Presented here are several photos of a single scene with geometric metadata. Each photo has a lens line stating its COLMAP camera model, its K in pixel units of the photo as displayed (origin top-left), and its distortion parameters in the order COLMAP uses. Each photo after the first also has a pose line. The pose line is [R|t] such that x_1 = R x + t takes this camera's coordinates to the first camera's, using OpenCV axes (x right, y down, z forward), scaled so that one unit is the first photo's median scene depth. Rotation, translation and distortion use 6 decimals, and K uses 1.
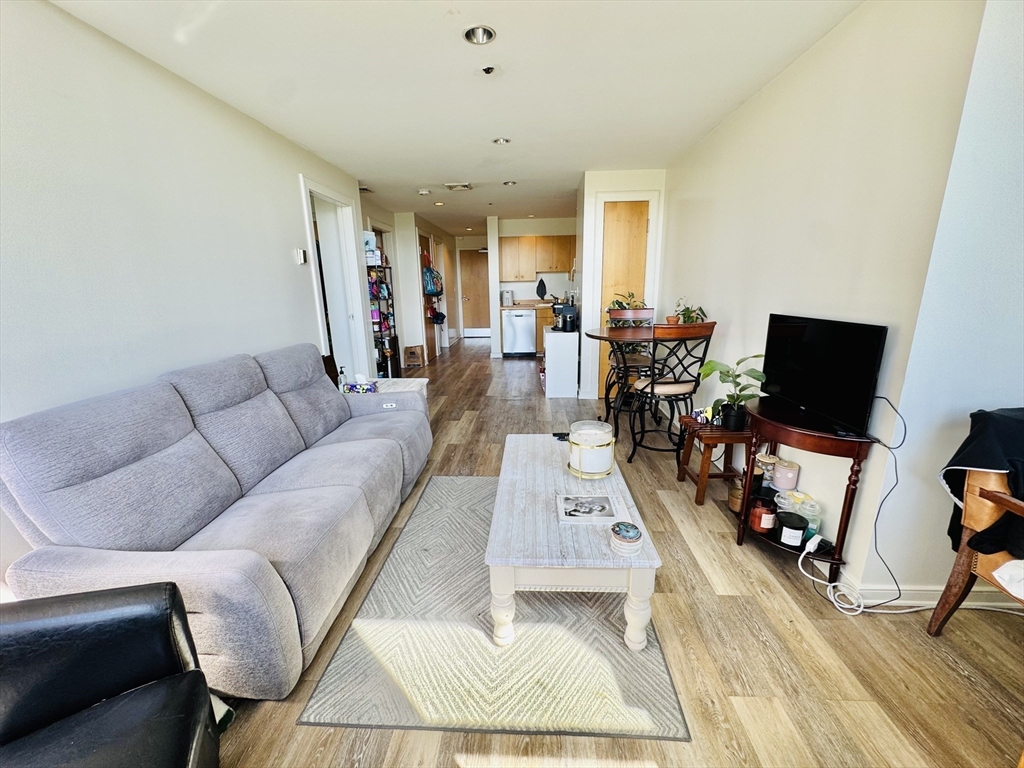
lens RADIAL K [[409.5, 0, 512.0], [0, 409.5, 384.0], [0, 0, 1]] dist [0.001253, -0.000231]
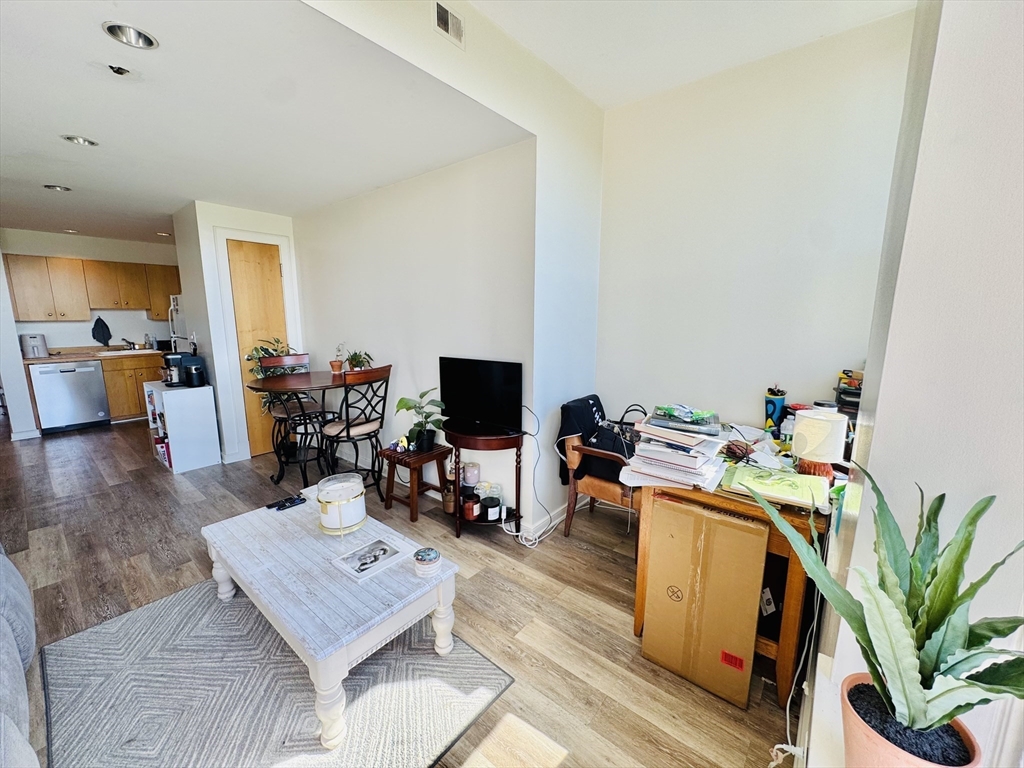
lens RADIAL K [[409.5, 0, 512.0], [0, 409.5, 384.0], [0, 0, 1]] dist [0.001253, -0.000231]
pose [[0.594034, -0.115147, 0.796156, -0.303477], [0.181097, 0.983440, 0.007113, -0.054718], [-0.783791, 0.139956, 0.605049, 0.033605]]
